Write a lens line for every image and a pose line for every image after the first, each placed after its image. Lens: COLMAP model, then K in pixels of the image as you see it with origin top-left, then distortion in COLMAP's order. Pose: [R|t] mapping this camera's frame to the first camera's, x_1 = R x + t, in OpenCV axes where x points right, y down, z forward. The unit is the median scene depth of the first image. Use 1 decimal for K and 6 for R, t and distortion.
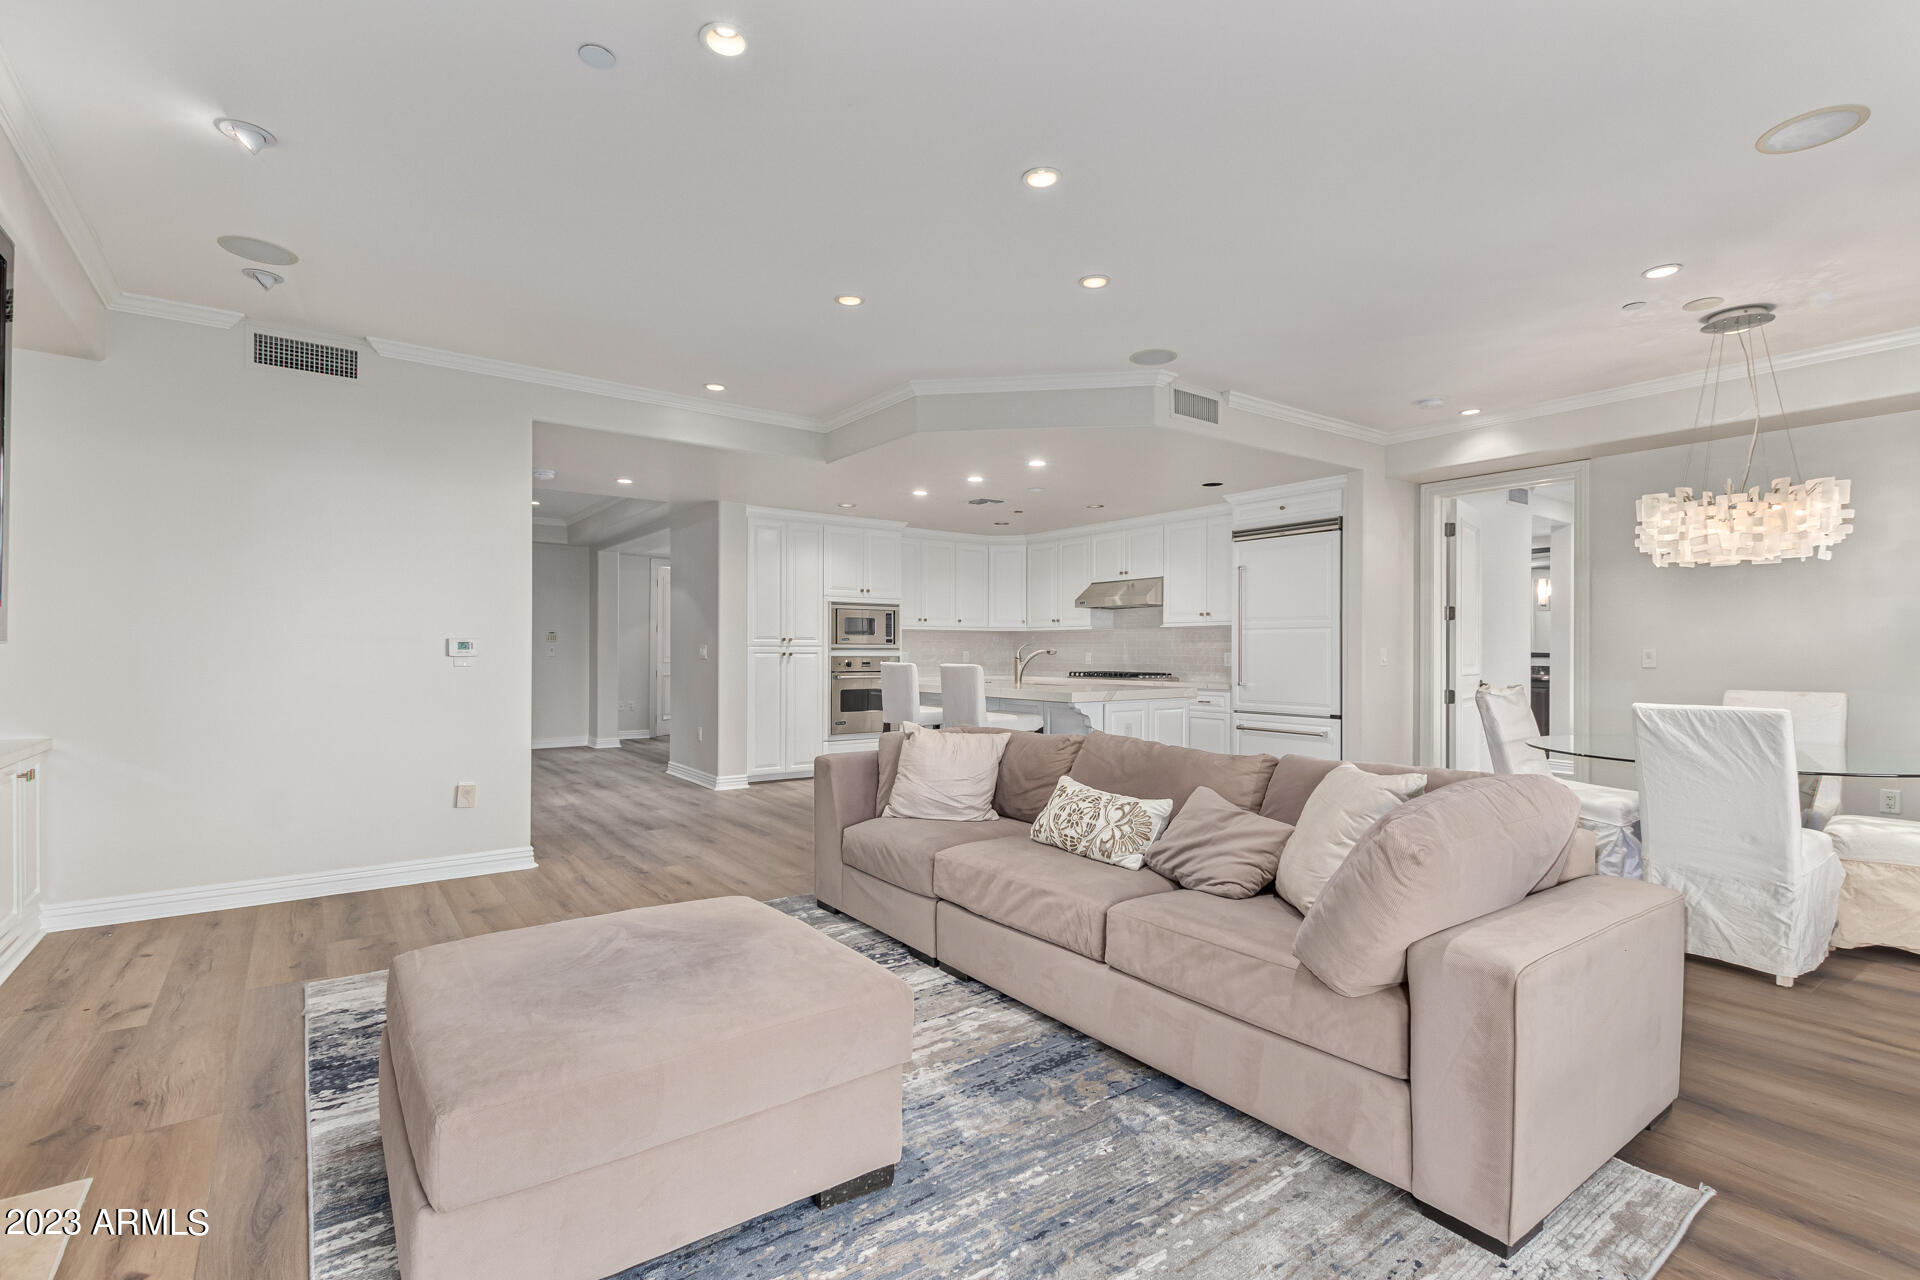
lens RADIAL K [[878.1, 0, 953.6], [0, 878.1, 637.8], [0, 0, 1]] dist [0.008319, -0.003068]
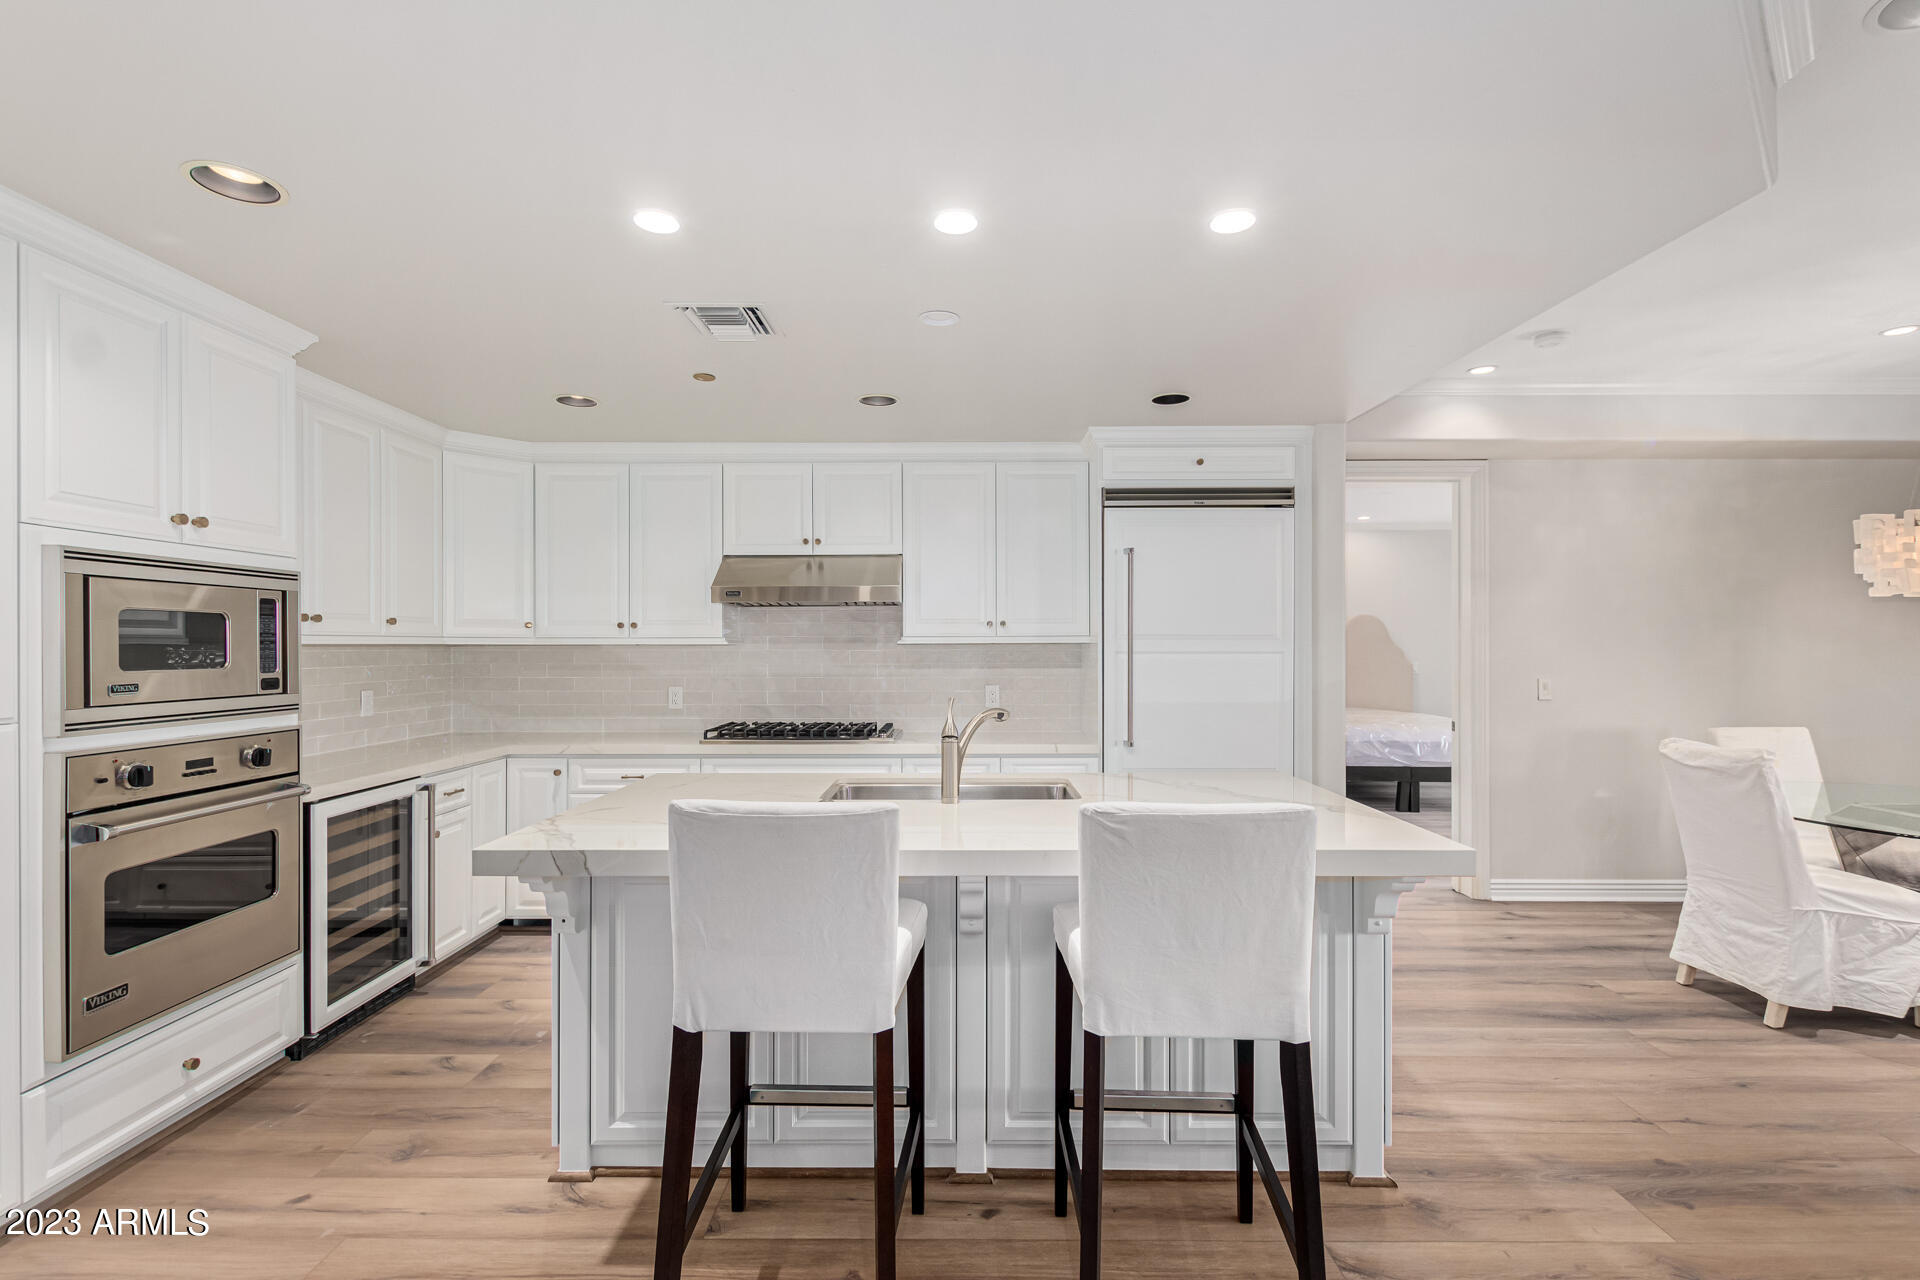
lens RADIAL K [[878.1, 0, 975.7], [0, 878.1, 641.9], [0, 0, 1]] dist [0.008319, -0.003068]
pose [[0.585870, -0.001088, 0.810404, -0.215754], [-0.009299, 0.999924, 0.008065, -0.019709], [-0.810351, -0.012261, 0.585816, 0.701190]]
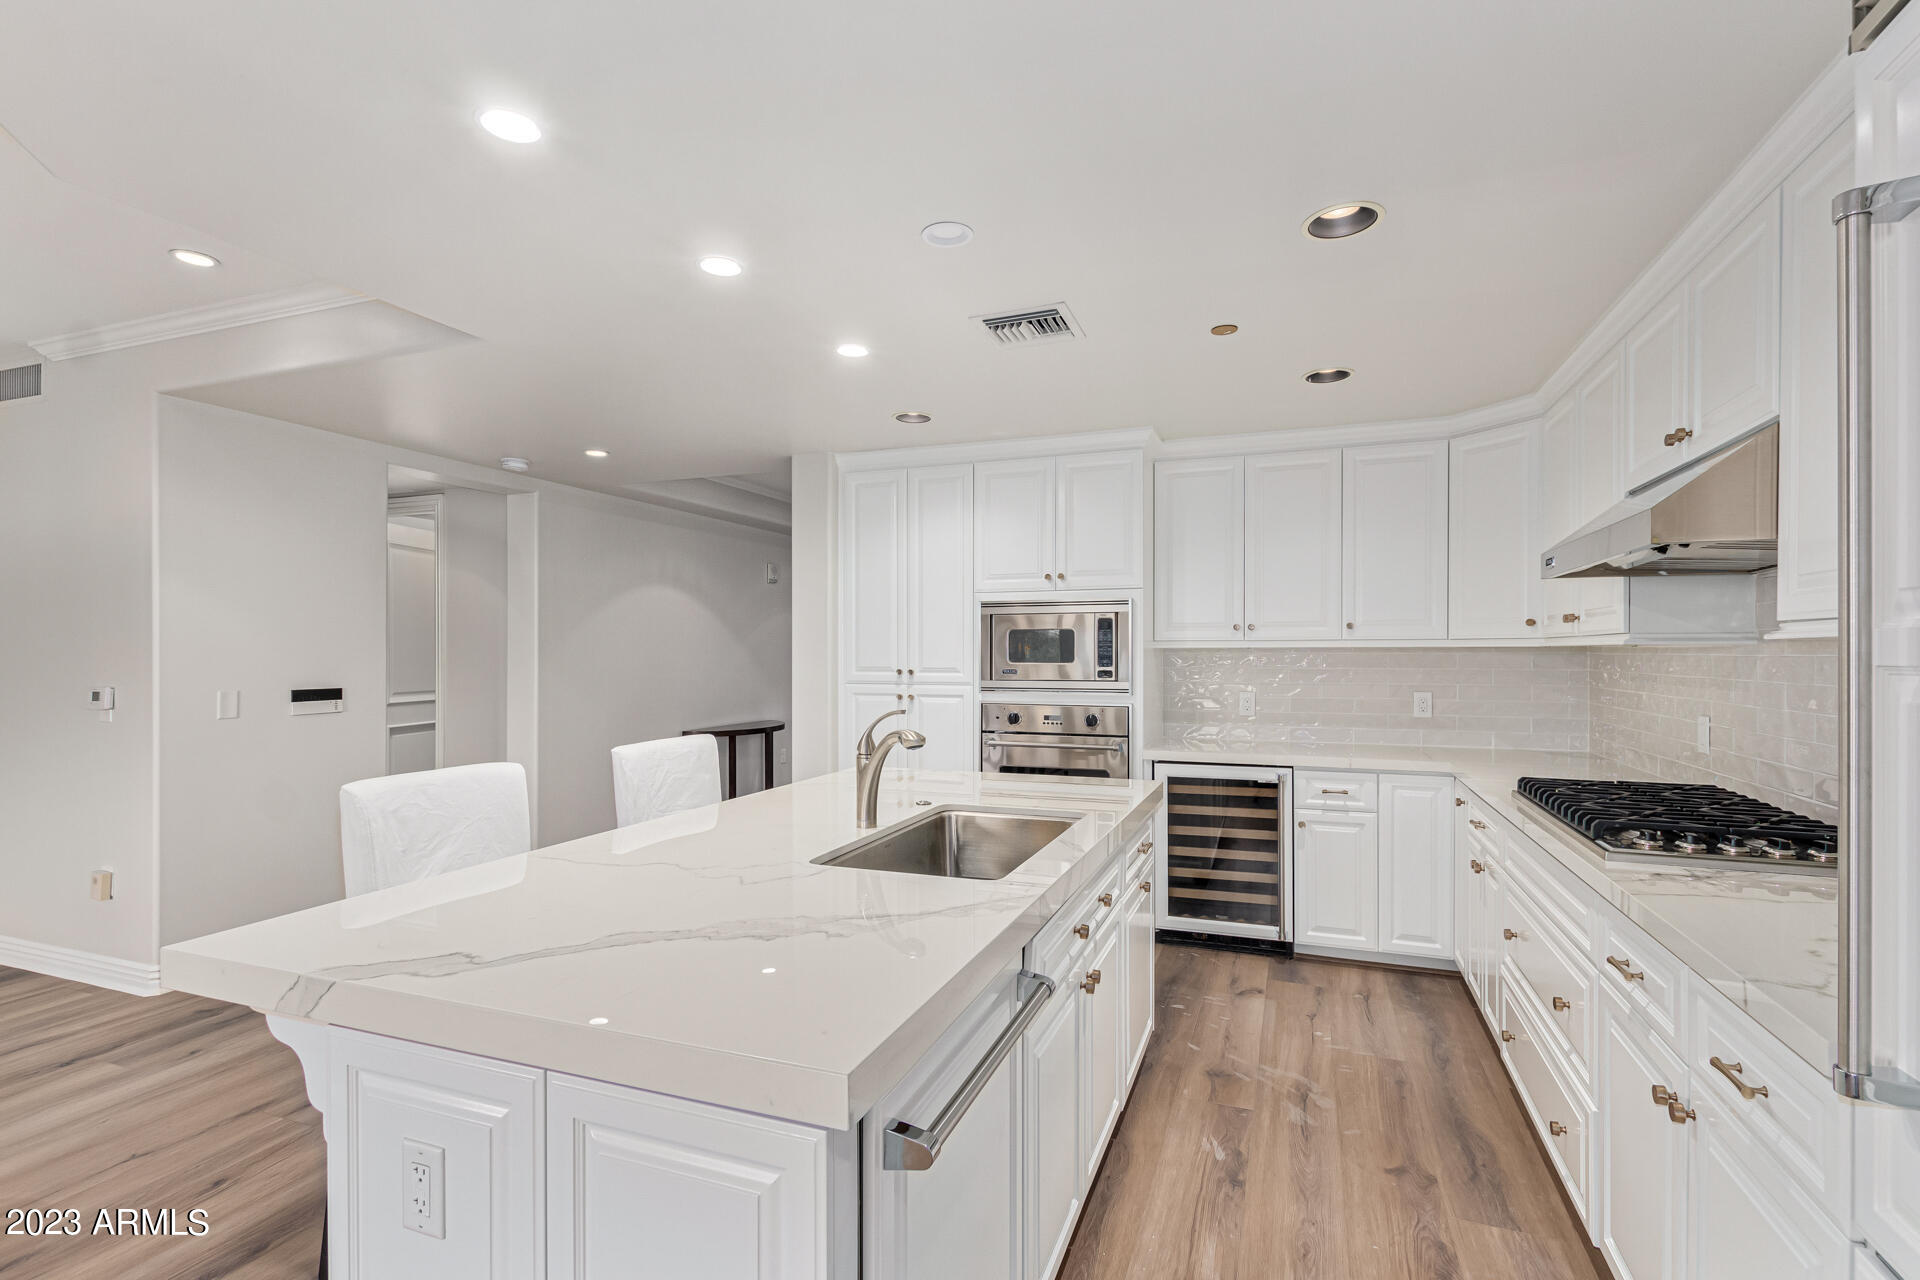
lens RADIAL K [[878.1, 0, 969.8], [0, 878.1, 646.0], [0, 0, 1]] dist [0.008319, -0.003068]
pose [[0.549098, -0.011041, -0.835685, 0.347669], [0.014014, 0.999894, -0.004002, -0.013230], [0.835640, -0.009514, 0.549195, 0.778248]]
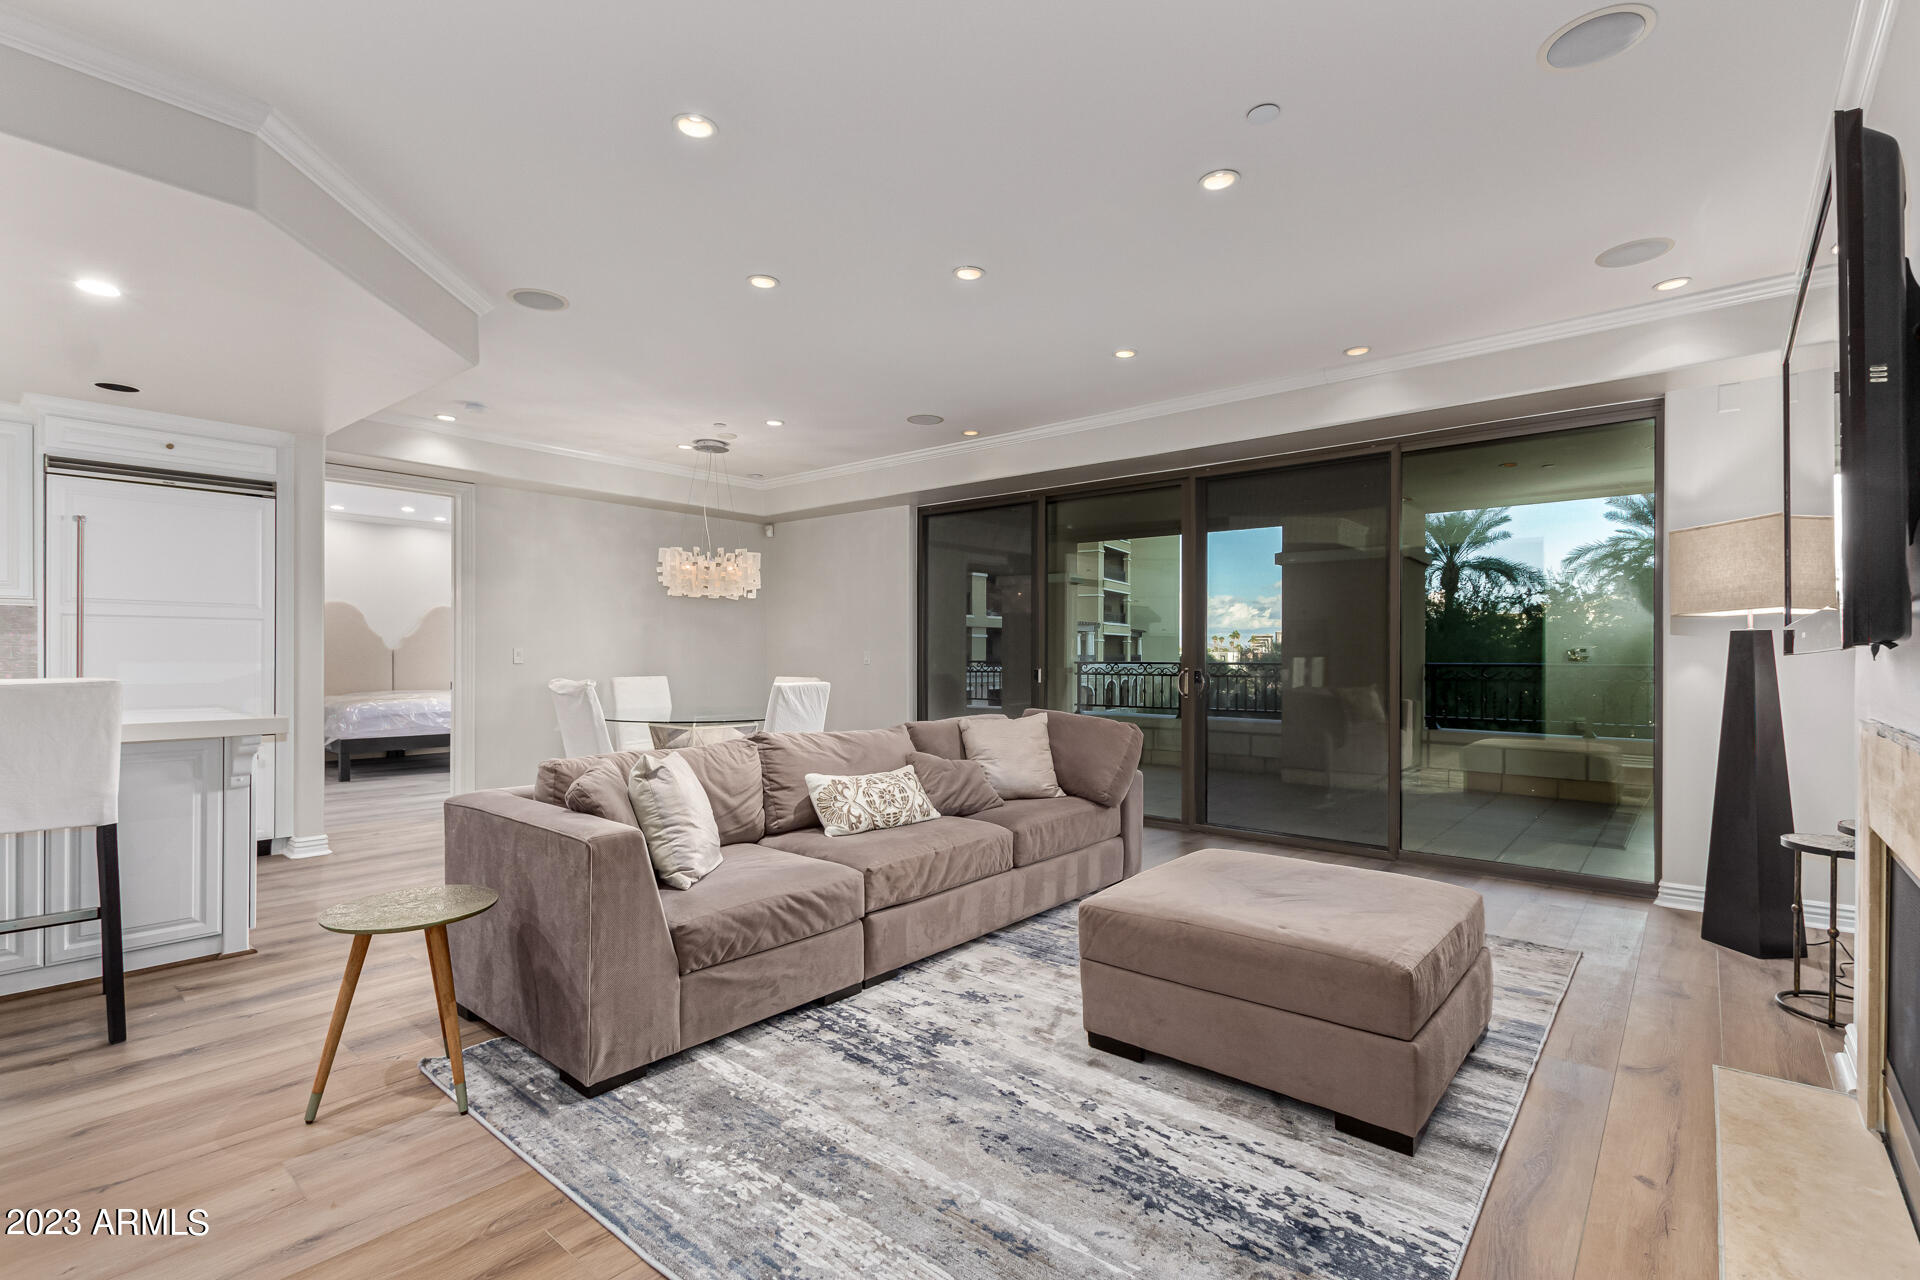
lens RADIAL K [[878.1, 0, 965.4], [0, 878.1, 653.4], [0, 0, 1]] dist [0.008319, -0.003068]
pose [[-0.236160, -0.004878, 0.971702, -0.429334], [-0.018609, 0.999827, 0.000496, 0.005812], [-0.971536, -0.017965, -0.236210, 0.503348]]
